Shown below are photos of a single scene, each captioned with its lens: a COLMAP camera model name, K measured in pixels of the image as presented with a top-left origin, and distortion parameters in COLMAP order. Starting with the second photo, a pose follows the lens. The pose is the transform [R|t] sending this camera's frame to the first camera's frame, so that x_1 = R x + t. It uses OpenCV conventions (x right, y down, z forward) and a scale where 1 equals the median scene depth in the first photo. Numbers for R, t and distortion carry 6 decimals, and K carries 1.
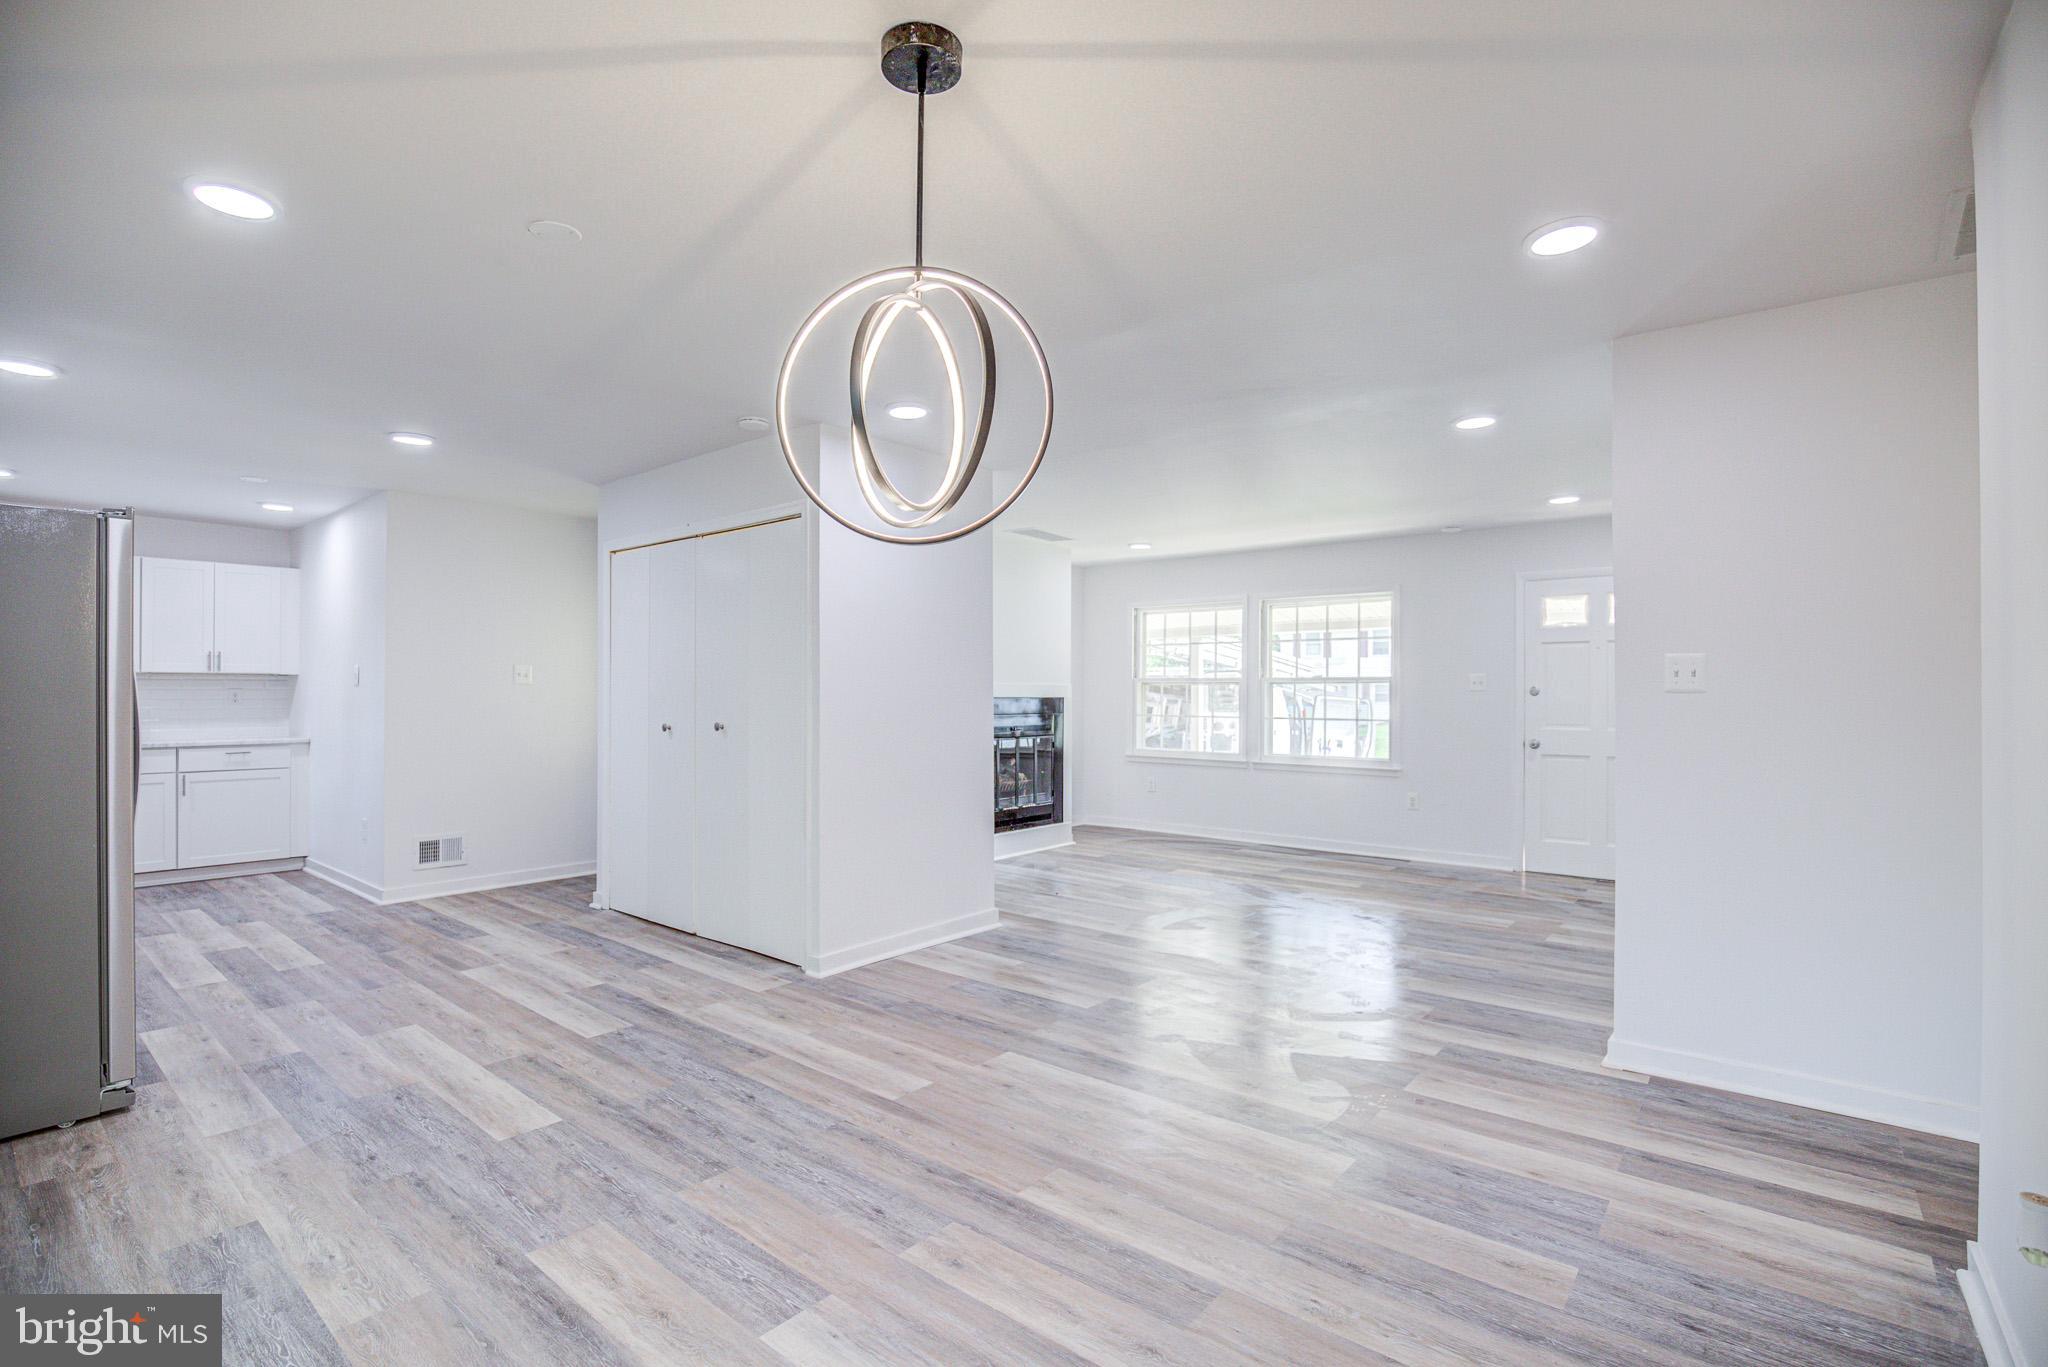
lens RADIAL K [[924.5, 0, 1025.2], [0, 924.5, 698.4], [0, 0, 1]] dist [-0.028282, 0.000121]
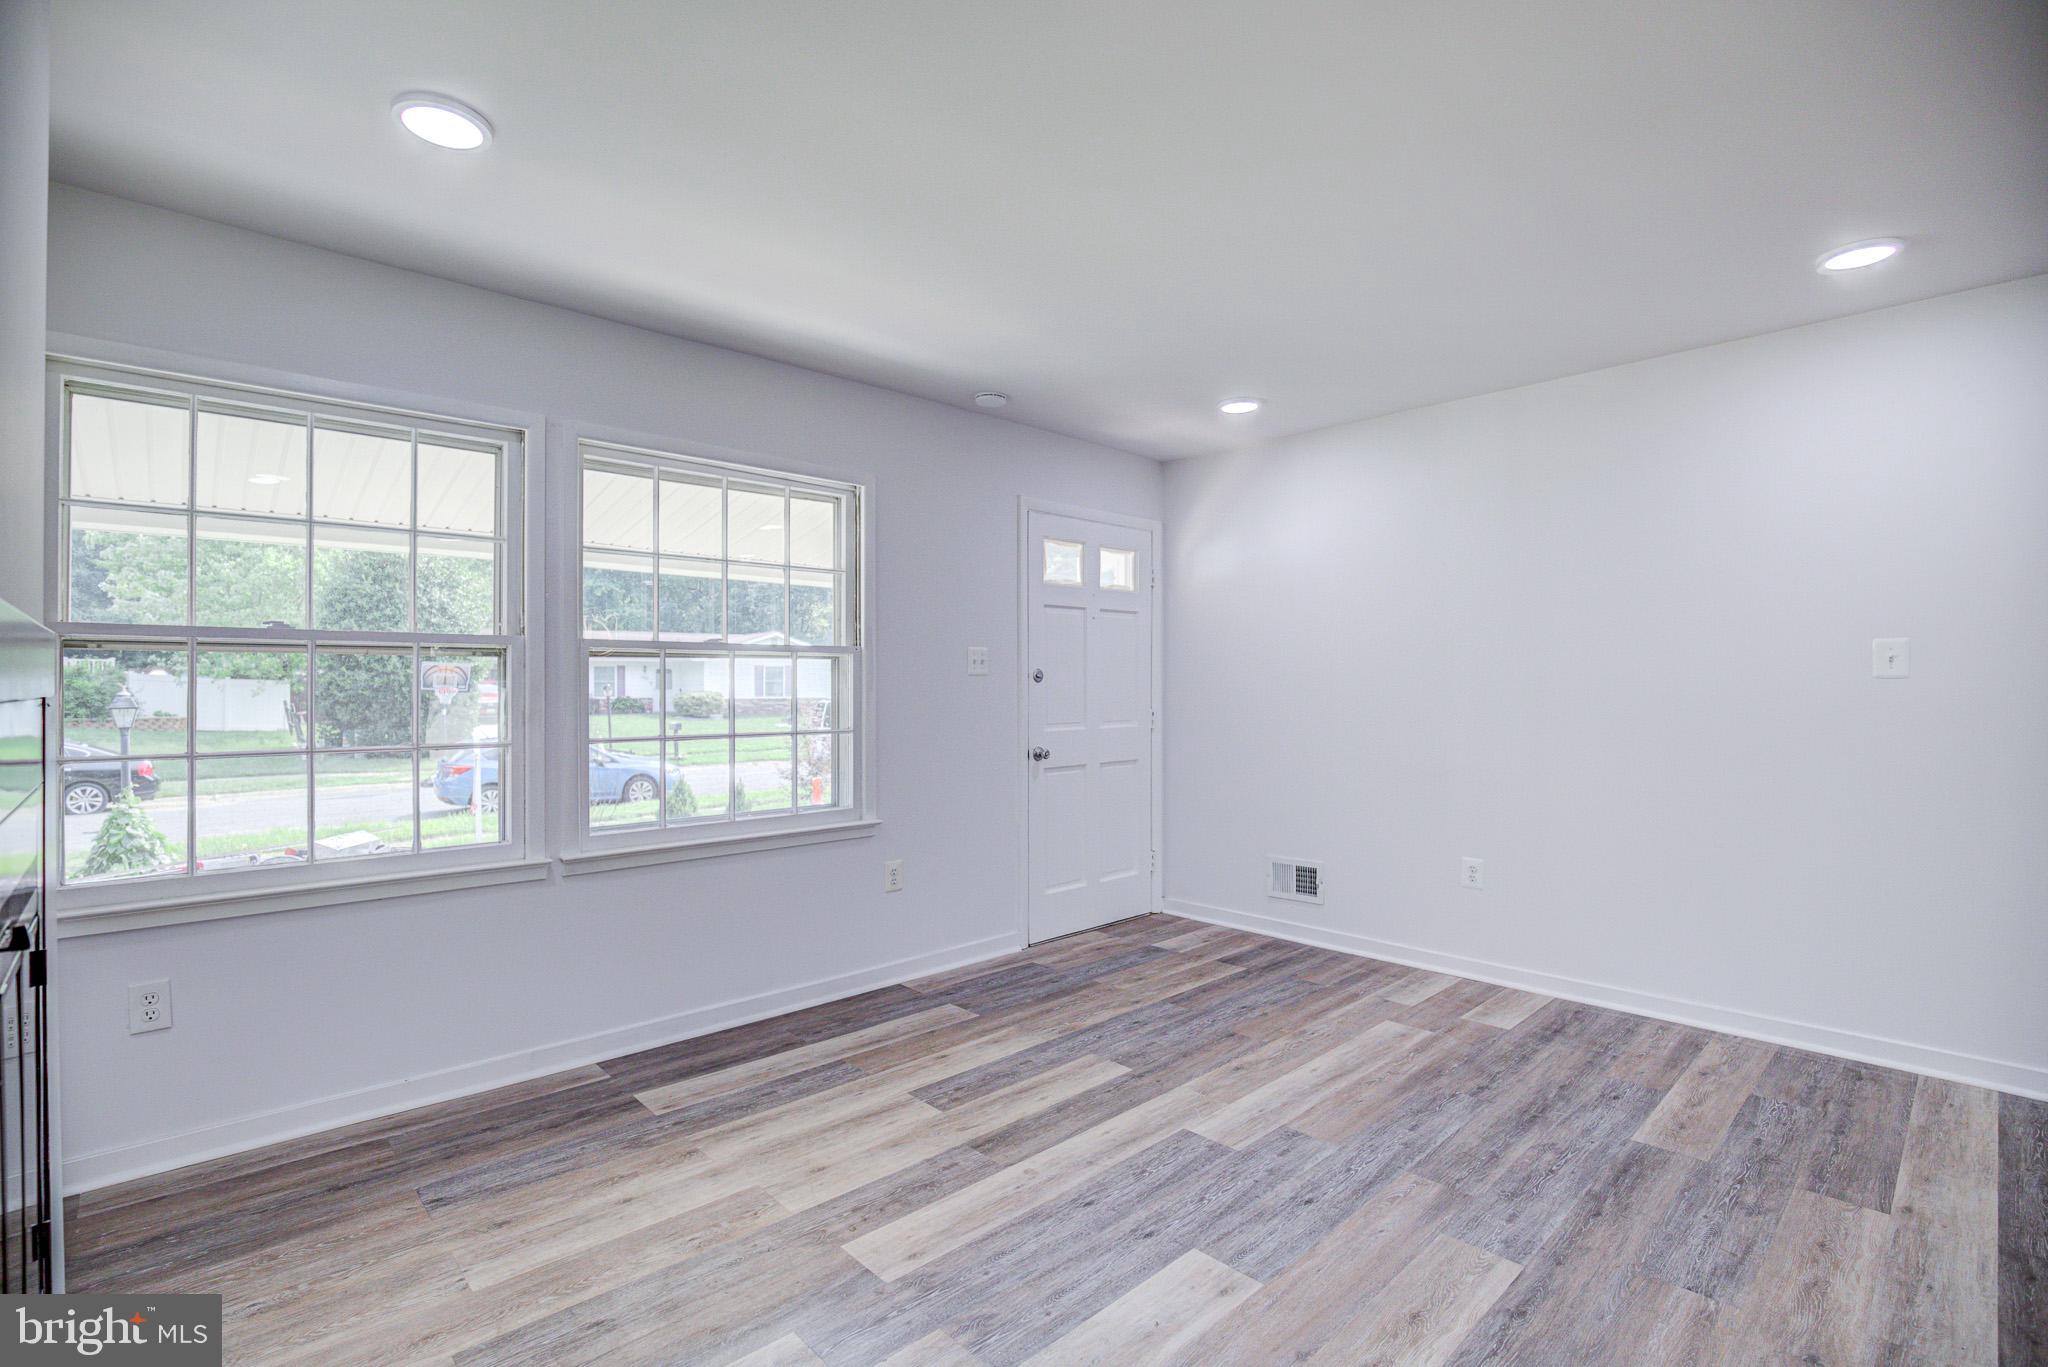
lens RADIAL K [[924.5, 0, 1025.2], [0, 924.5, 698.4], [0, 0, 1]] dist [-0.028282, 0.000121]
pose [[0.125657, -0.016258, 0.991941, -0.246704], [0.000180, 0.999866, 0.016365, -0.004077], [-0.992074, -0.001878, 0.125643, 1.793194]]
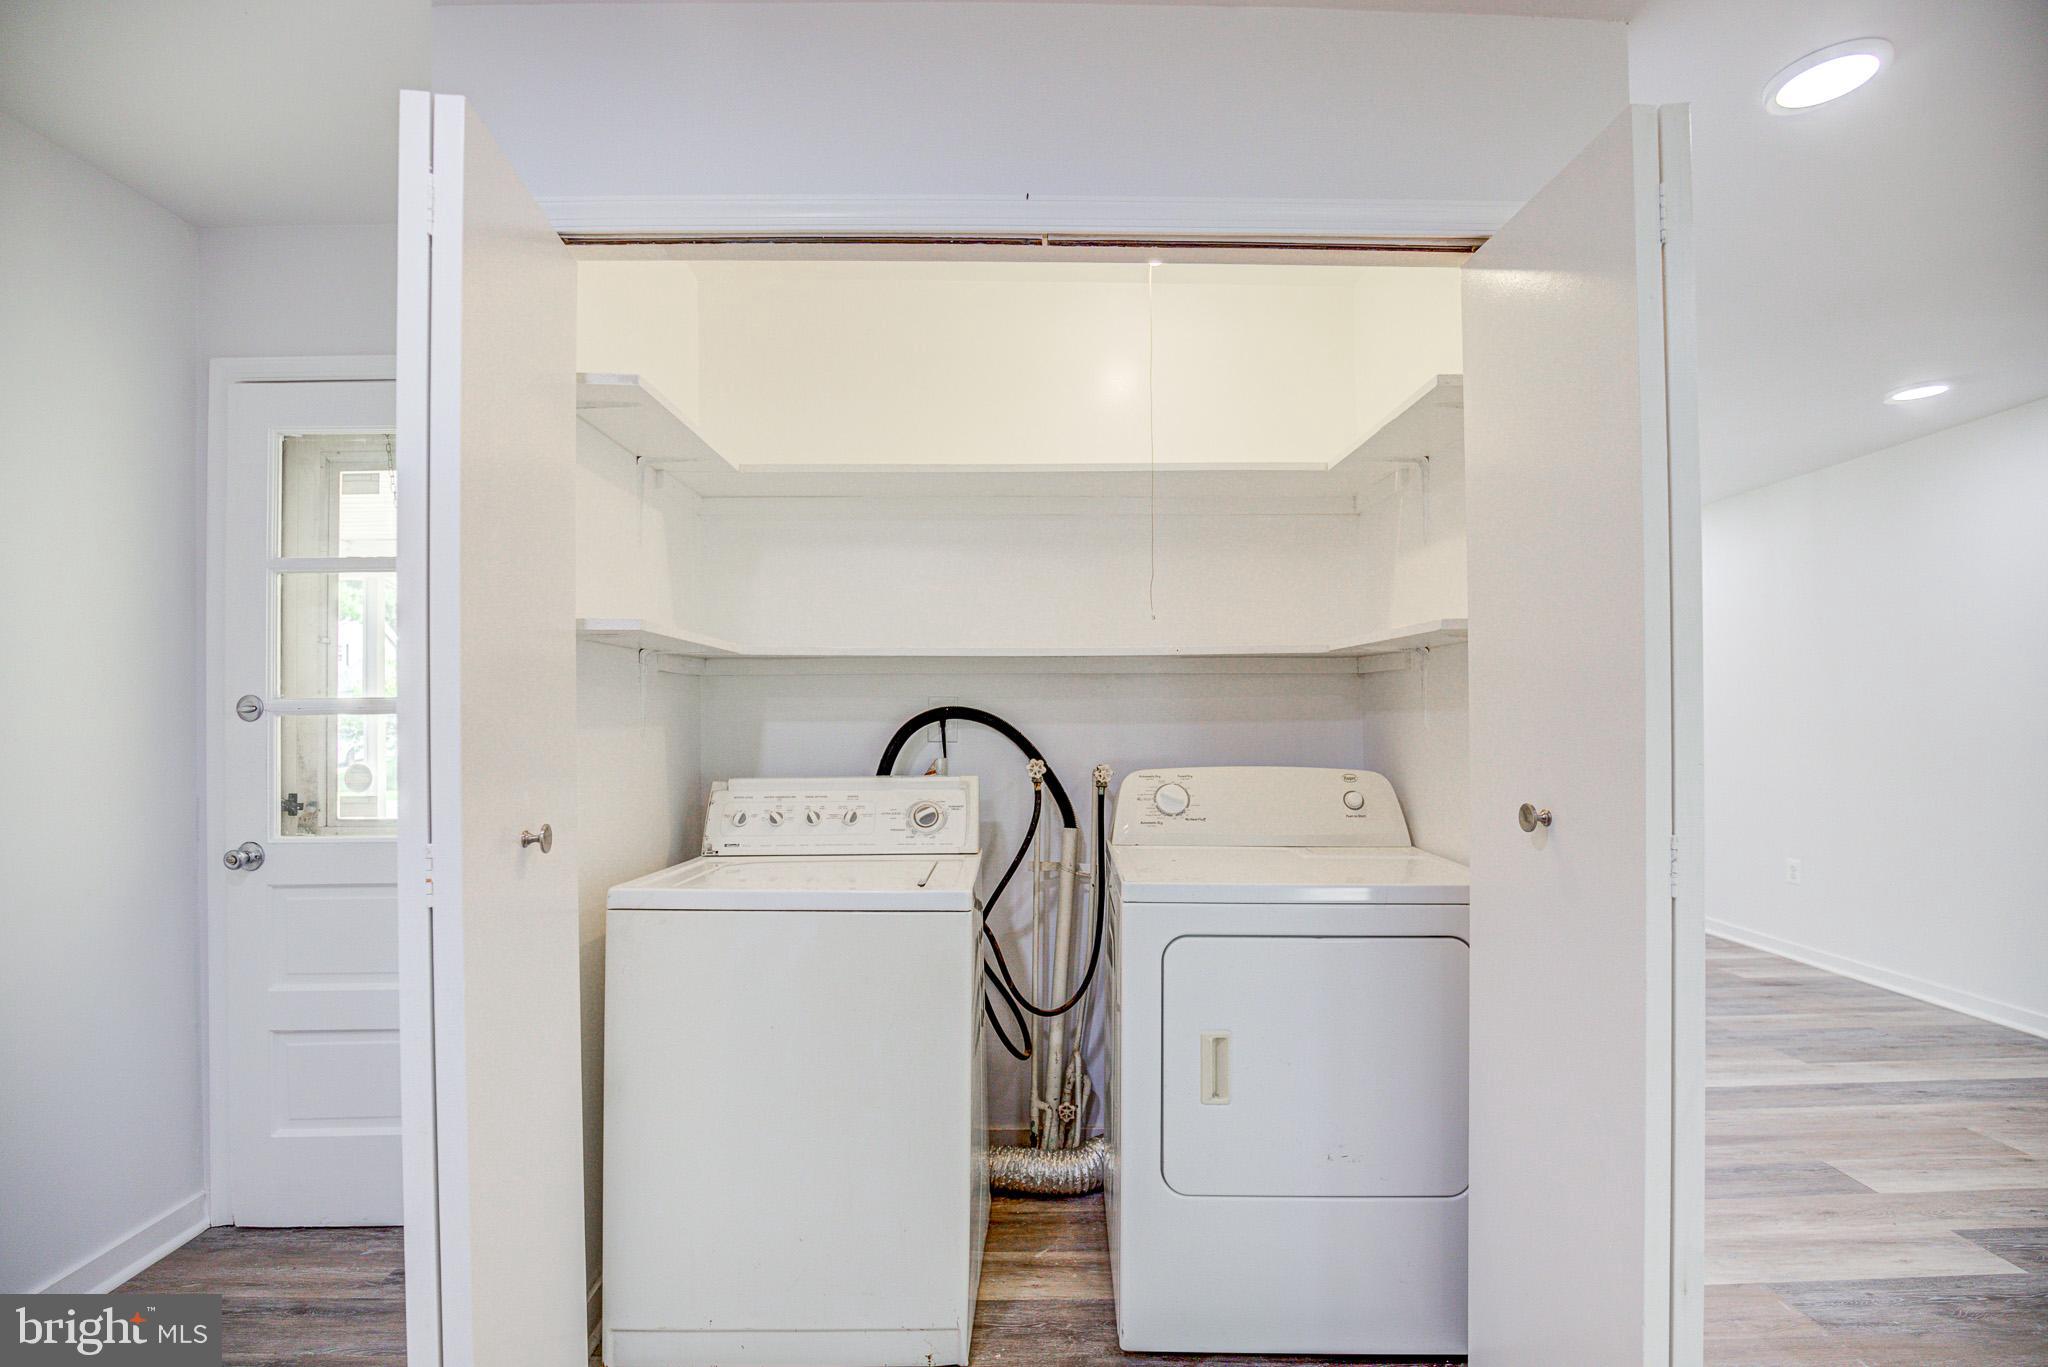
lens RADIAL K [[924.5, 0, 1025.2], [0, 924.5, 698.4], [0, 0, 1]] dist [-0.028282, 0.000121]
pose [[0.764076, 0.008441, 0.645071, -0.819760], [0.003724, 0.999840, -0.017495, -0.008064], [-0.645115, 0.015770, 0.763922, 1.066513]]
